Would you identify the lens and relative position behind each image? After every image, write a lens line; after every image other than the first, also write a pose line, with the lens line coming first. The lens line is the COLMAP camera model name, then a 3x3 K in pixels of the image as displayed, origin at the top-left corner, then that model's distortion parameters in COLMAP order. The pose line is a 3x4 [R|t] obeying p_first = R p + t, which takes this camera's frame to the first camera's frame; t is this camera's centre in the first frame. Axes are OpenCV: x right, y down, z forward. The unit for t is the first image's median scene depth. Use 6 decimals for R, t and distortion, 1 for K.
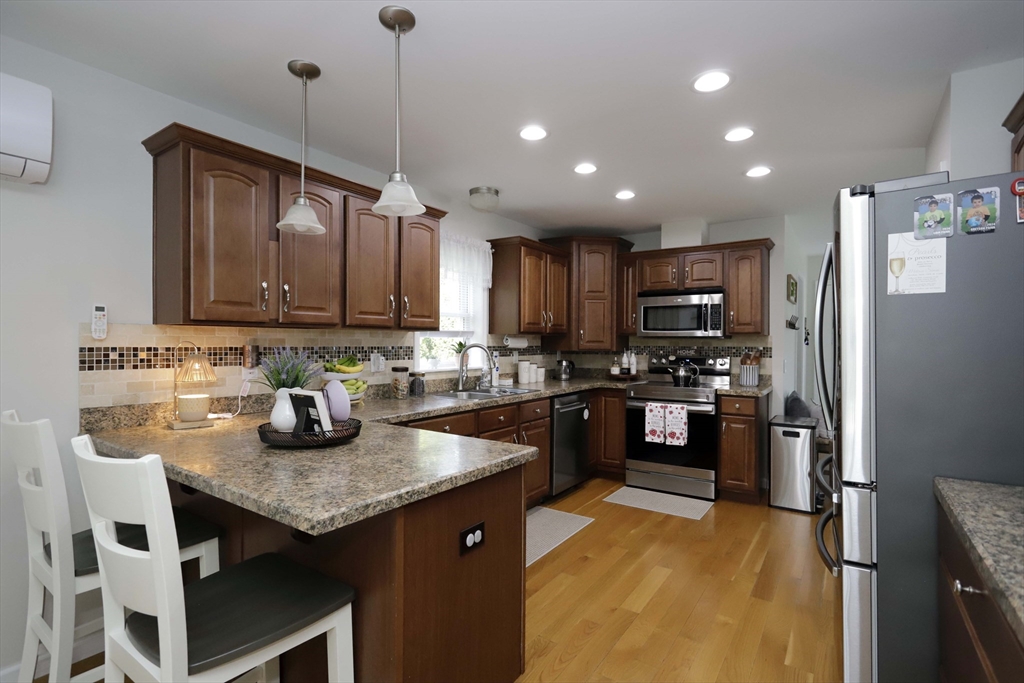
lens RADIAL K [[490.5, 0, 512.9], [0, 490.5, 348.6], [0, 0, 1]] dist [-0.000471, 0.000644]
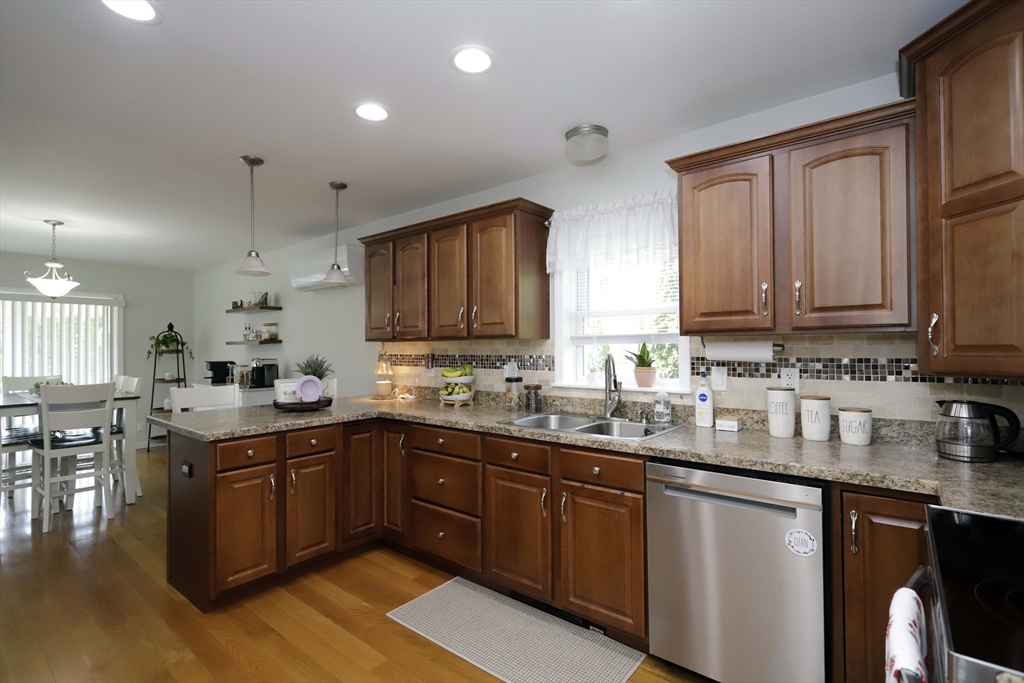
lens RADIAL K [[490.5, 0, 518.5], [0, 490.5, 342.2], [0, 0, 1]] dist [-0.000471, 0.000644]
pose [[-0.083419, -0.024047, -0.996224, 0.694486], [-0.014159, 0.999636, -0.022944, -0.008153], [0.996414, 0.012192, -0.083729, 1.057899]]
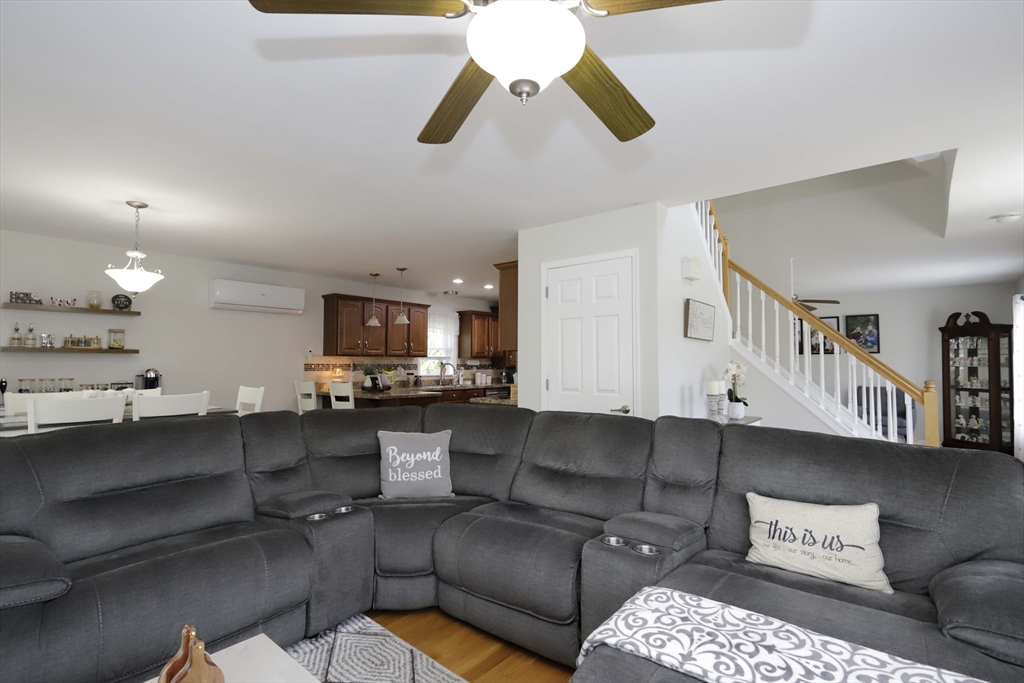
lens RADIAL K [[490.5, 0, 517.4], [0, 490.5, 343.4], [0, 0, 1]] dist [-0.000471, 0.000644]
pose [[0.997179, -0.012991, -0.073922, 0.431396], [0.008497, 0.998114, -0.060795, 0.042321], [0.074572, 0.059995, 0.995409, -1.228297]]
